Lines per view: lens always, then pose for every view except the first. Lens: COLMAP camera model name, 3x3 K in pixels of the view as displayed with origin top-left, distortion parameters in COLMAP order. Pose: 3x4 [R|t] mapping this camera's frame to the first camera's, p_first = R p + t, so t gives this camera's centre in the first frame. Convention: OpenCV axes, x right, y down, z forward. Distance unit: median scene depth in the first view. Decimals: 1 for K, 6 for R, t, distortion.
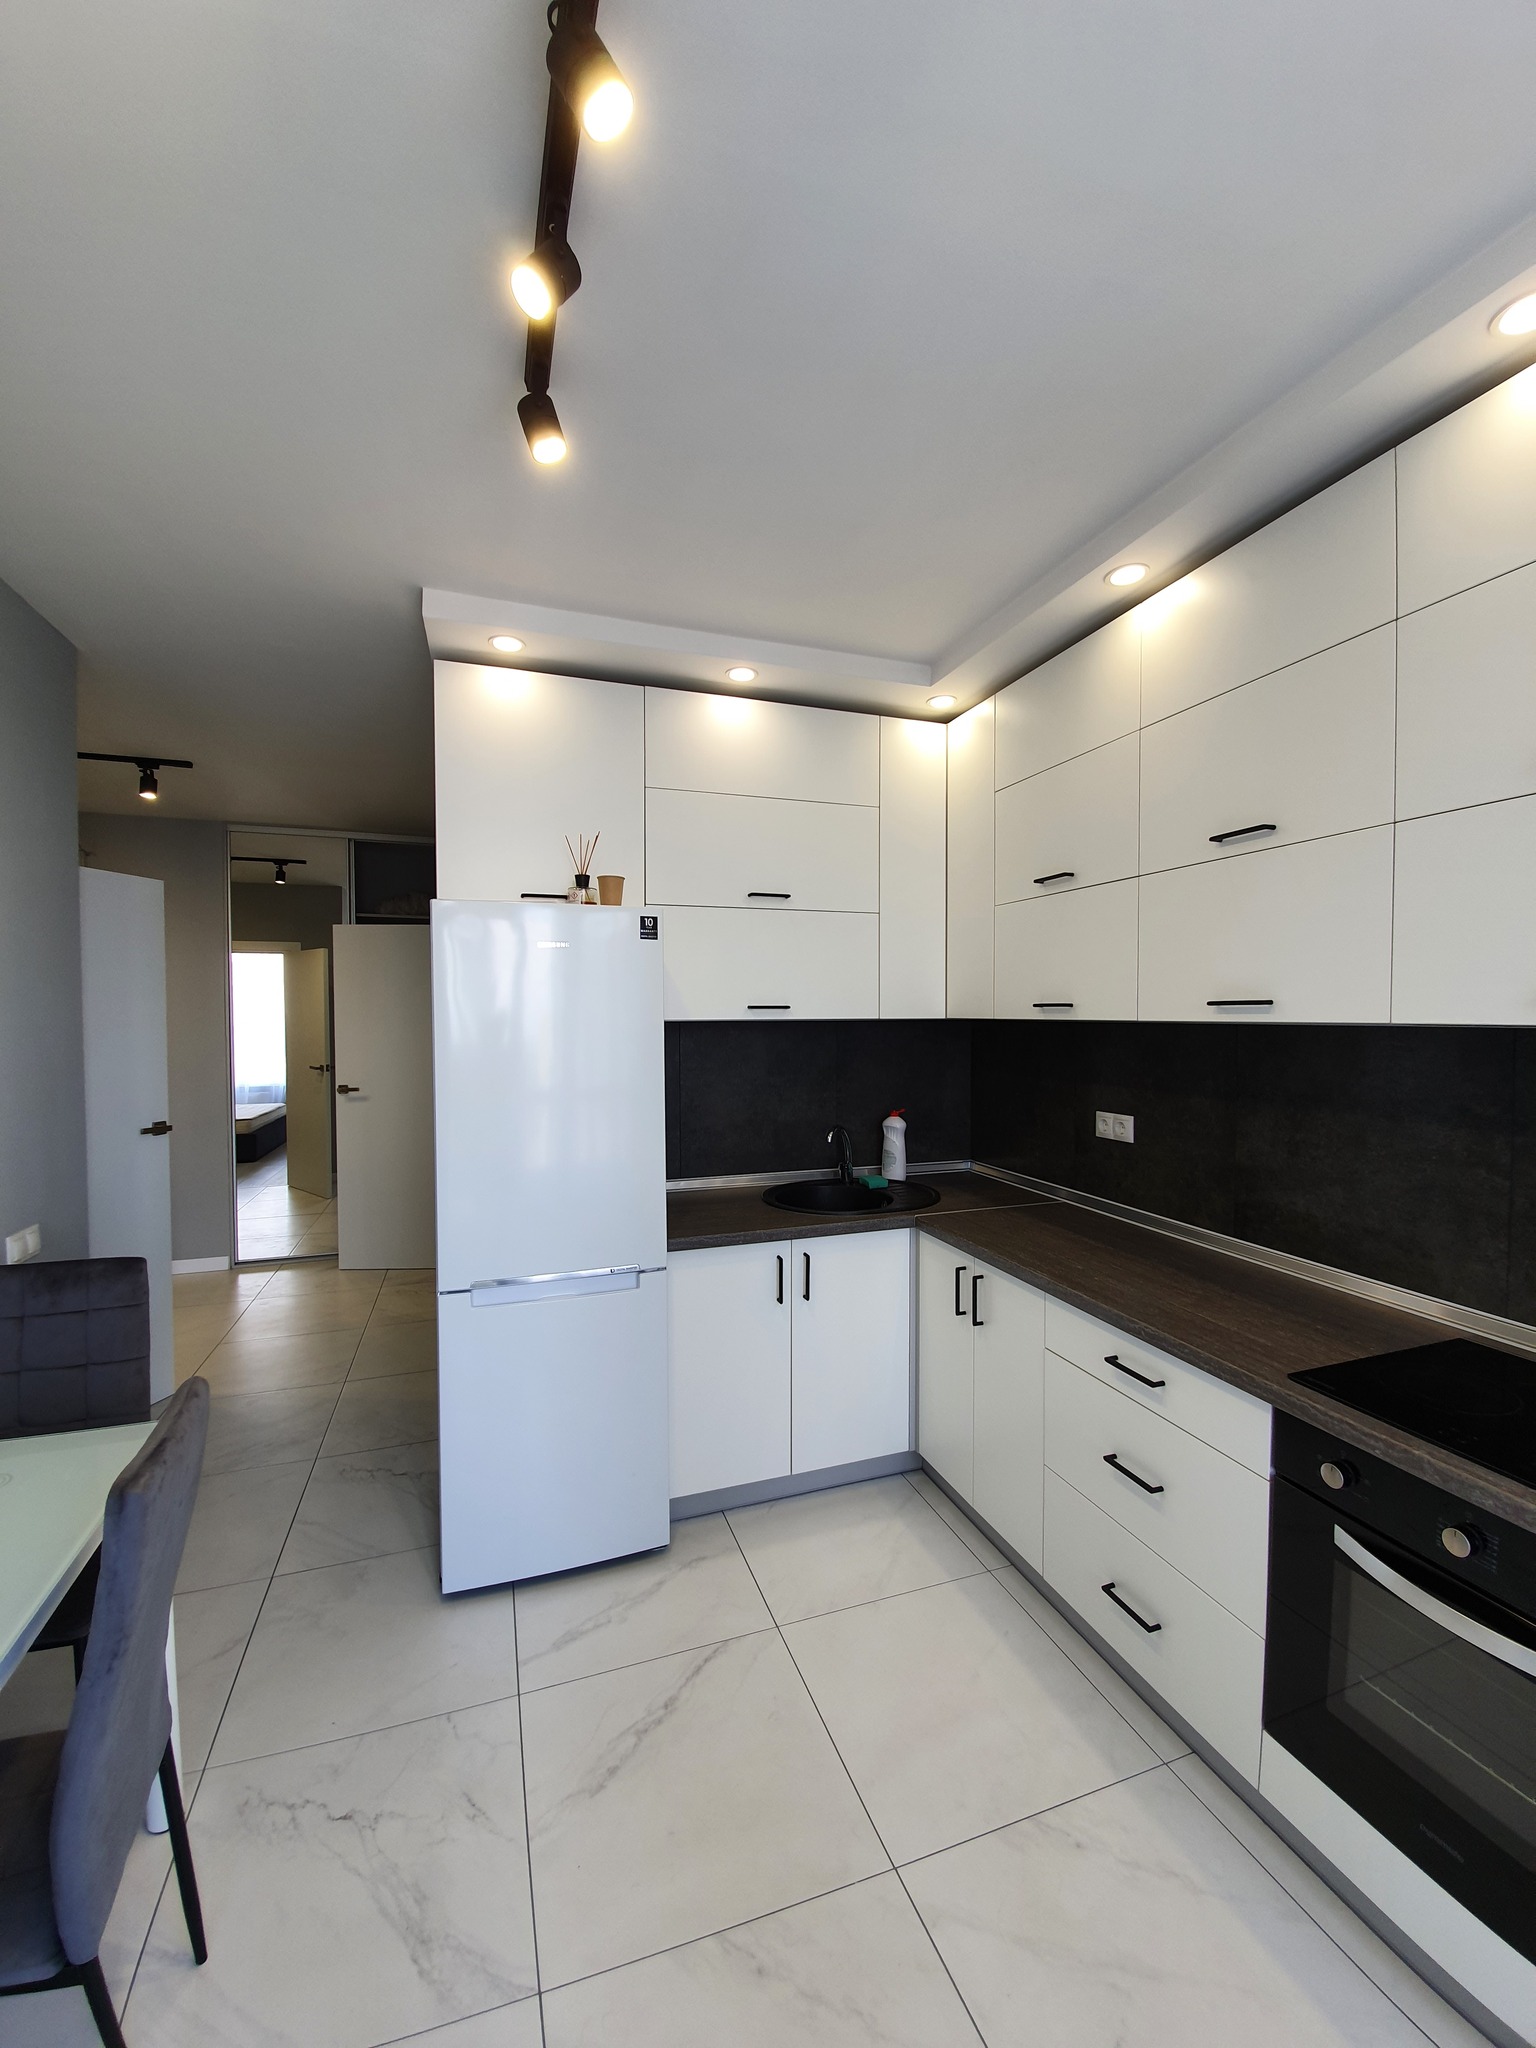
lens RADIAL K [[810.0, 0, 768.7], [0, 810.0, 1044.3], [0, 0, 1]] dist [0.010439, -0.014860]
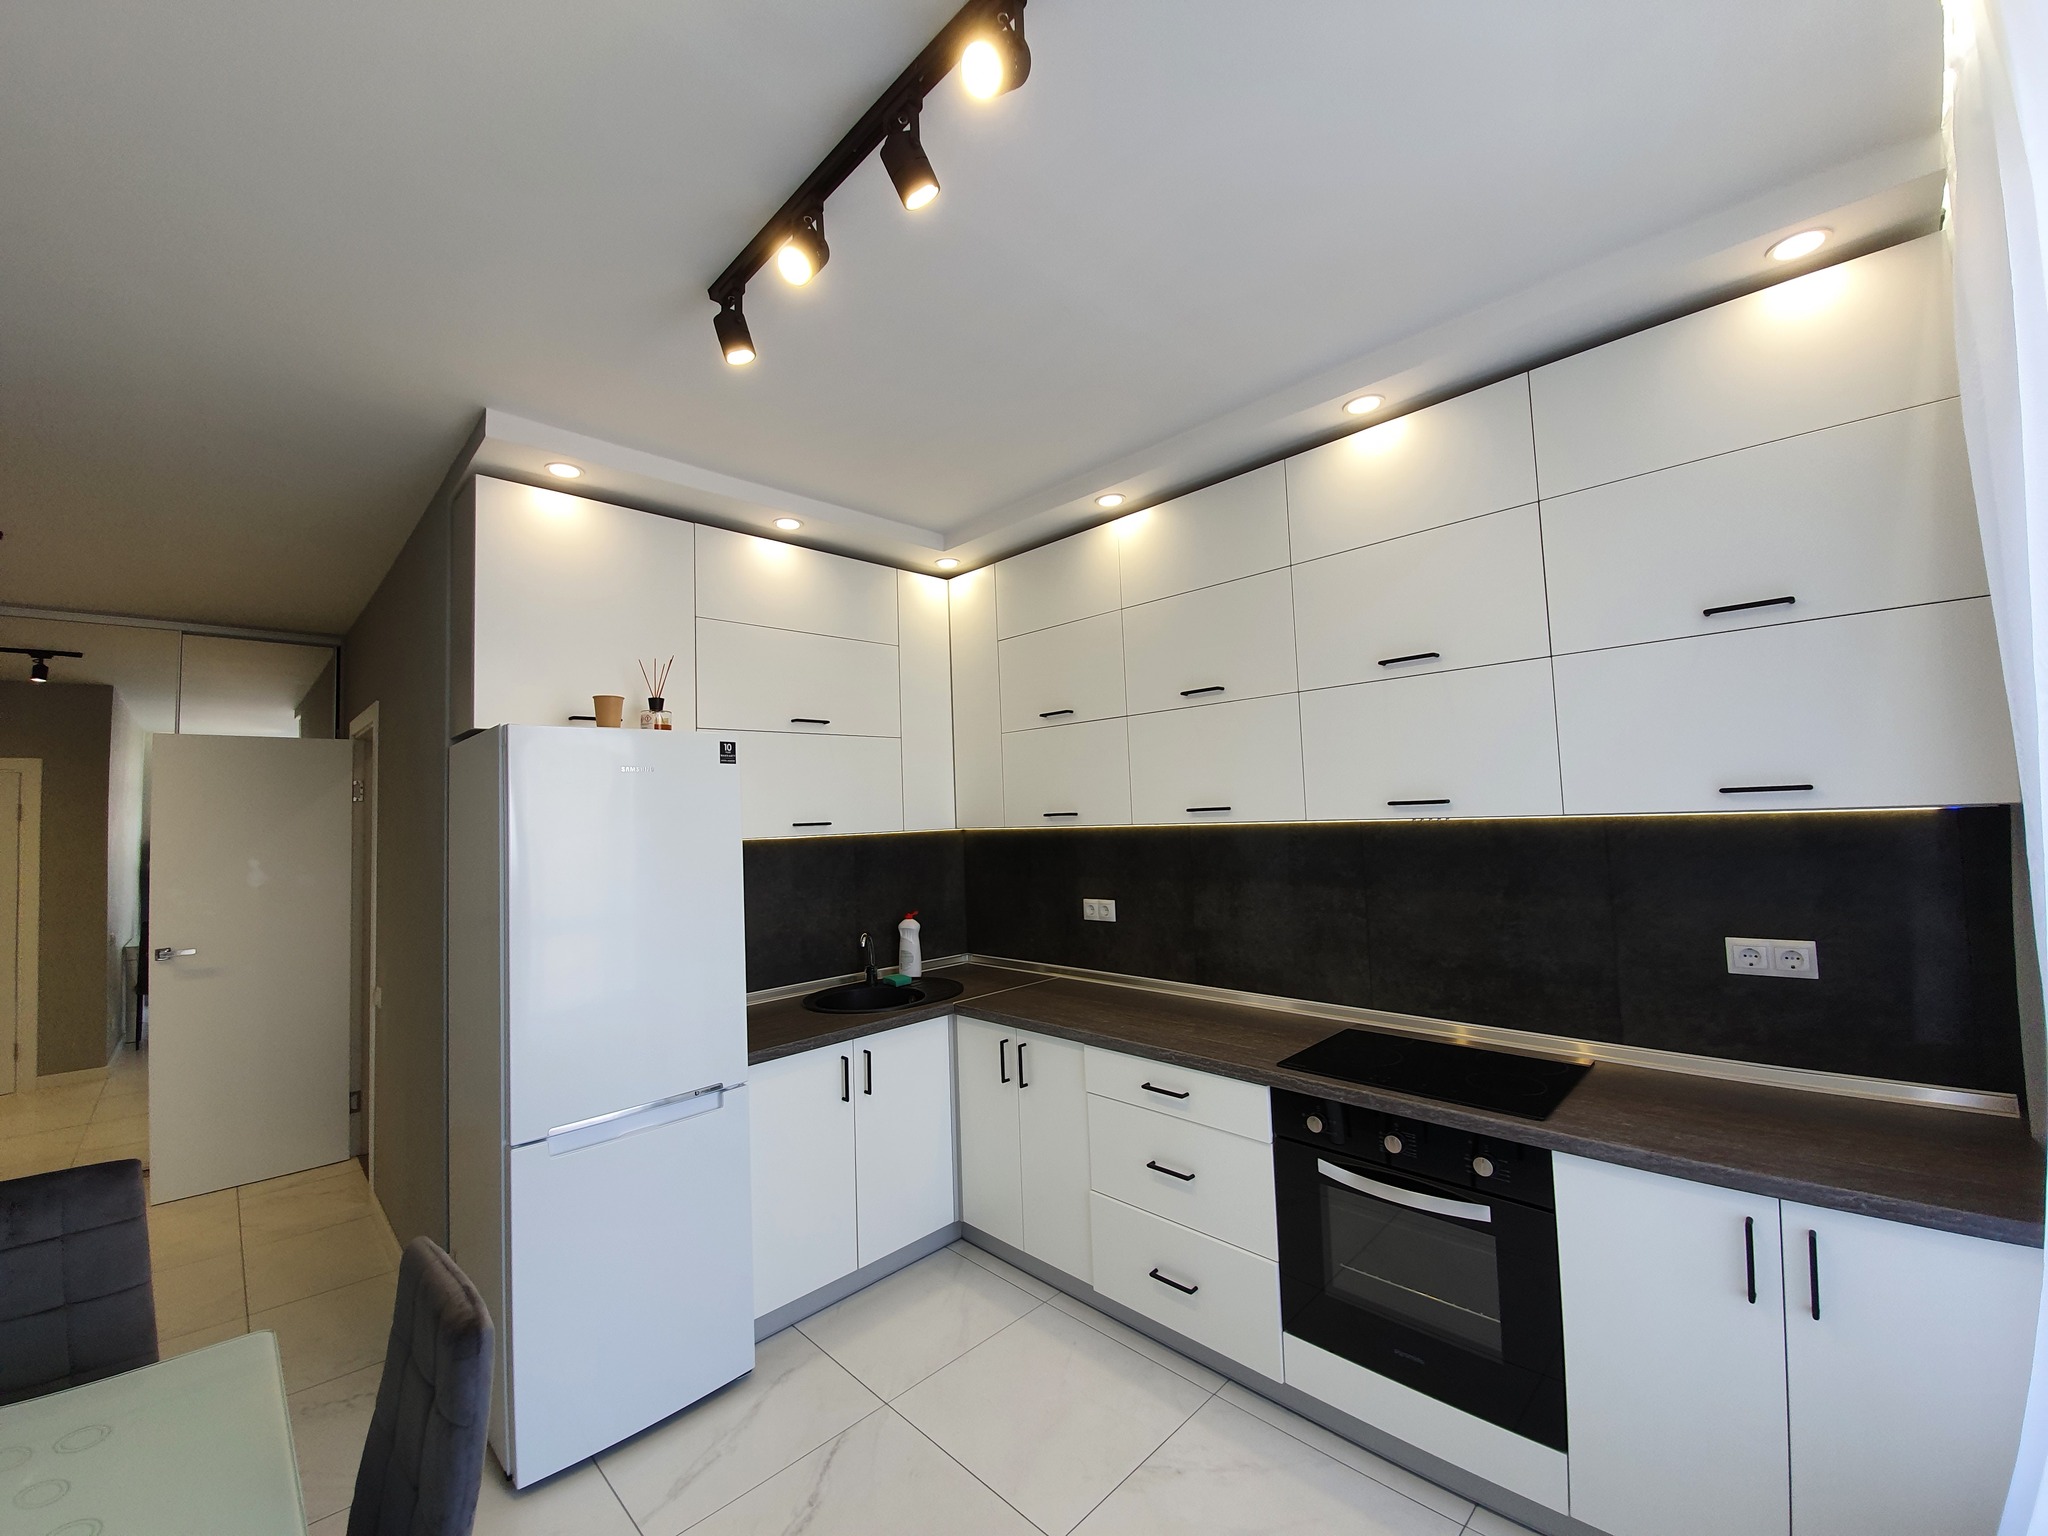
lens RADIAL K [[810.0, 0, 1015.4], [0, 810.0, 777.2], [0, 0, 1]] dist [0.010439, -0.014860]
pose [[0.903517, -0.010529, 0.428423, -0.253374], [0.051467, 0.995129, -0.084084, -0.003898], [-0.425450, 0.098021, 0.899658, -0.101509]]
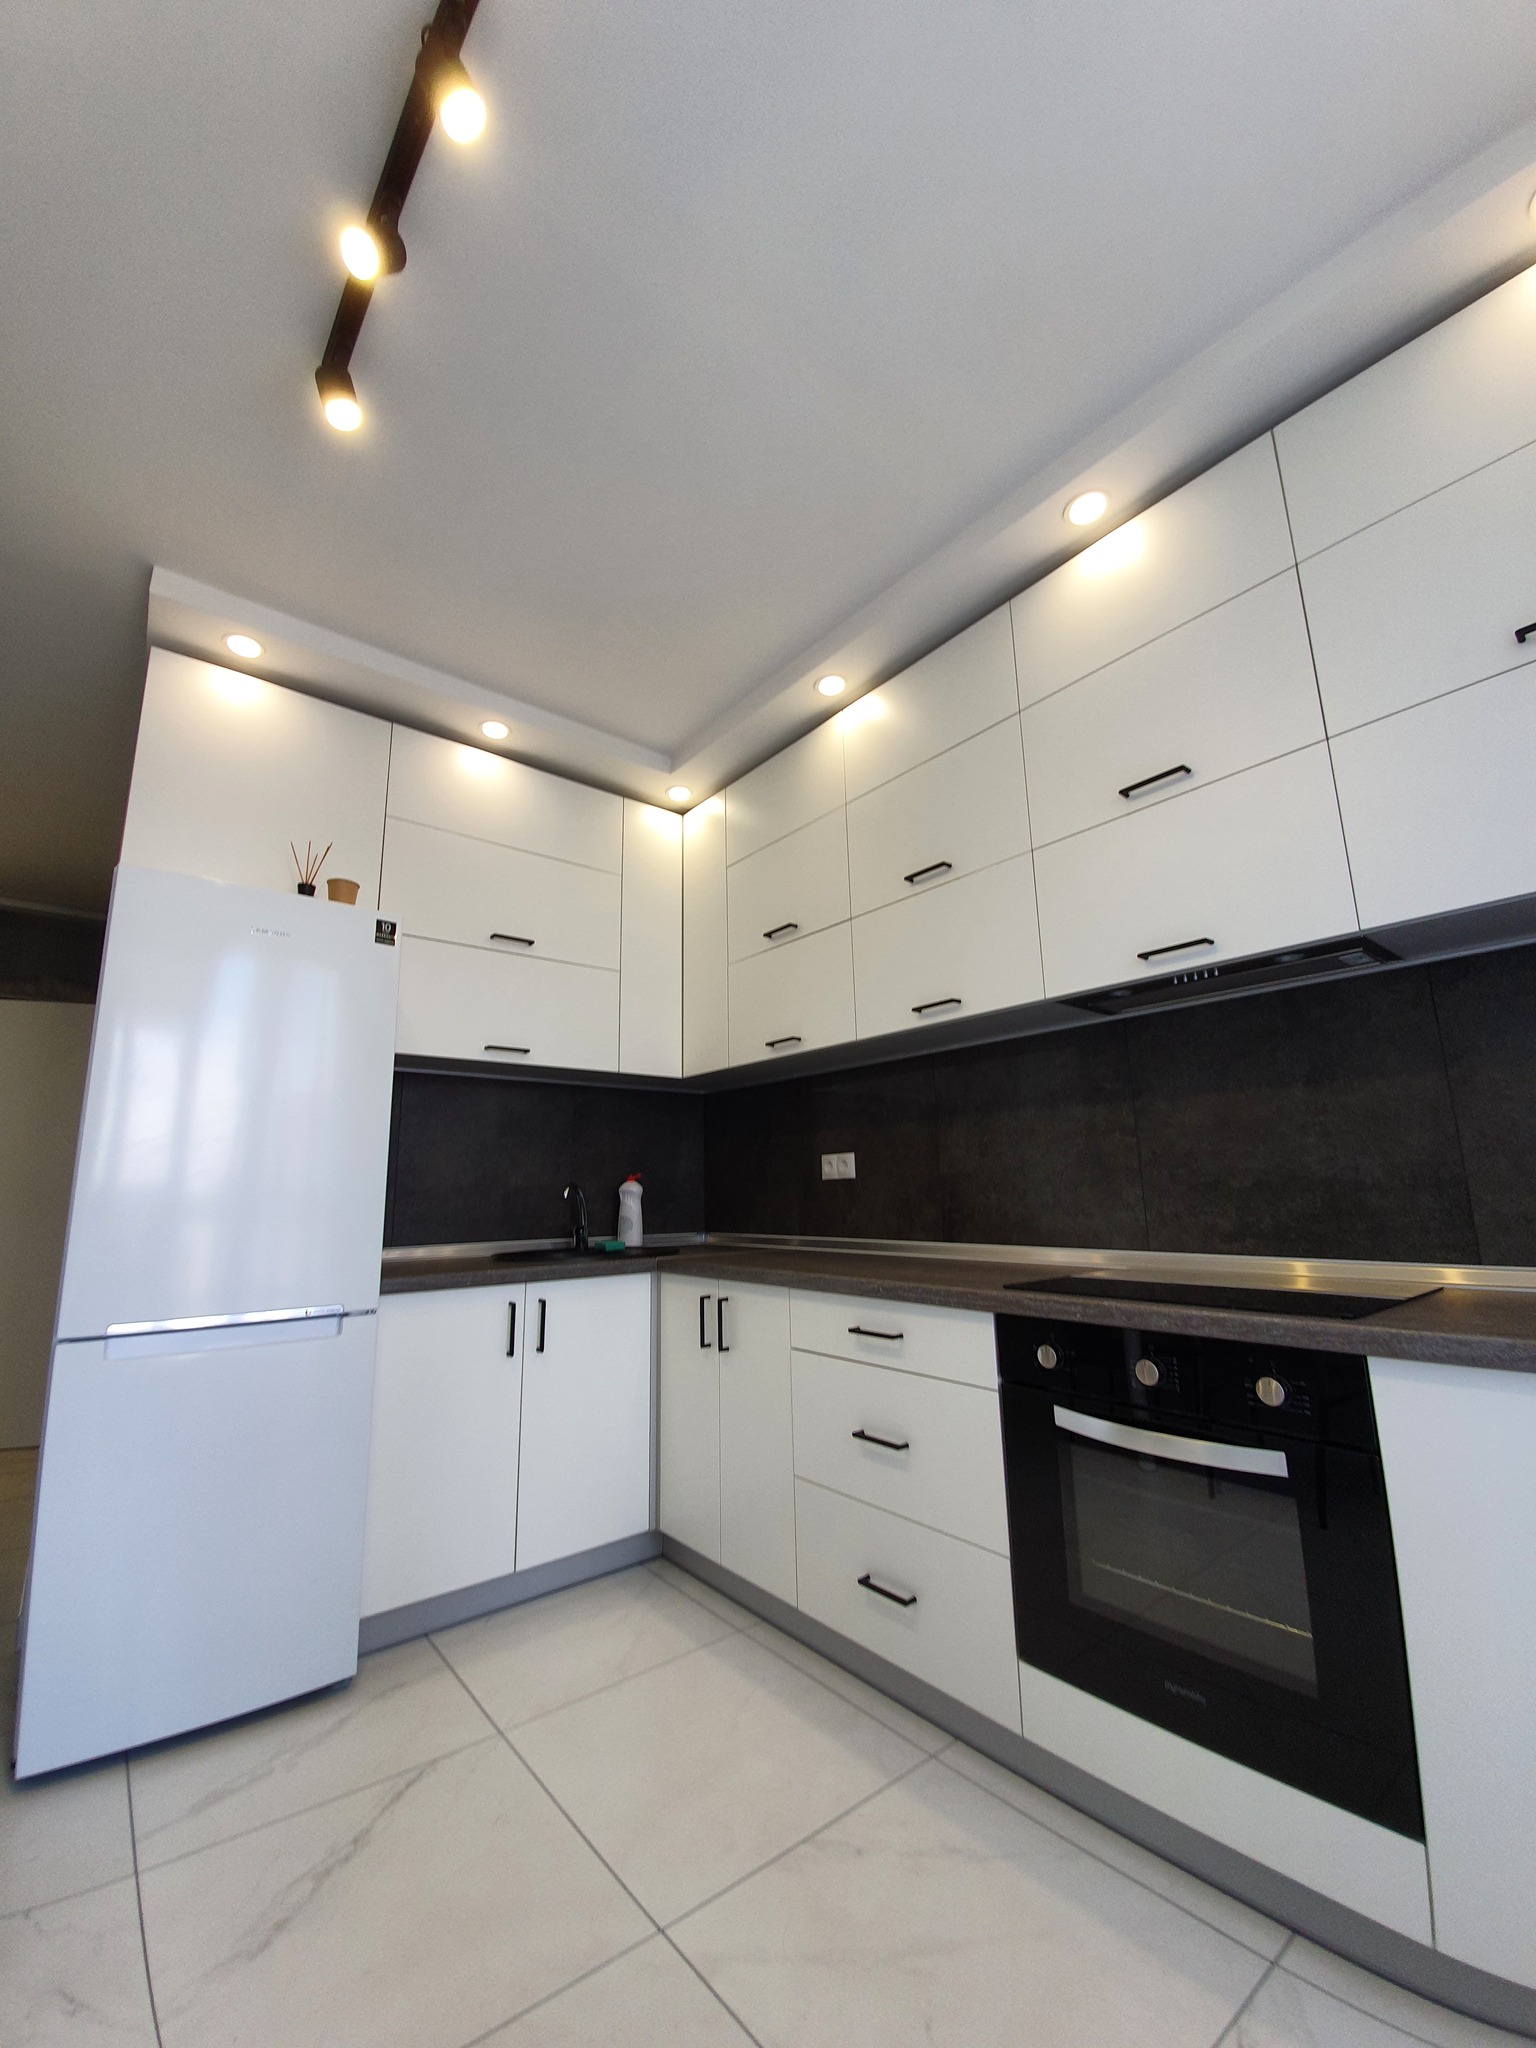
lens RADIAL K [[810.0, 0, 768.7], [0, 810.0, 1044.3], [0, 0, 1]] dist [0.010439, -0.014860]
pose [[0.940564, 0.045414, 0.336567, -0.037617], [0.030696, 0.975595, -0.217423, 0.198901], [-0.338227, 0.214831, 0.916215, 0.003927]]
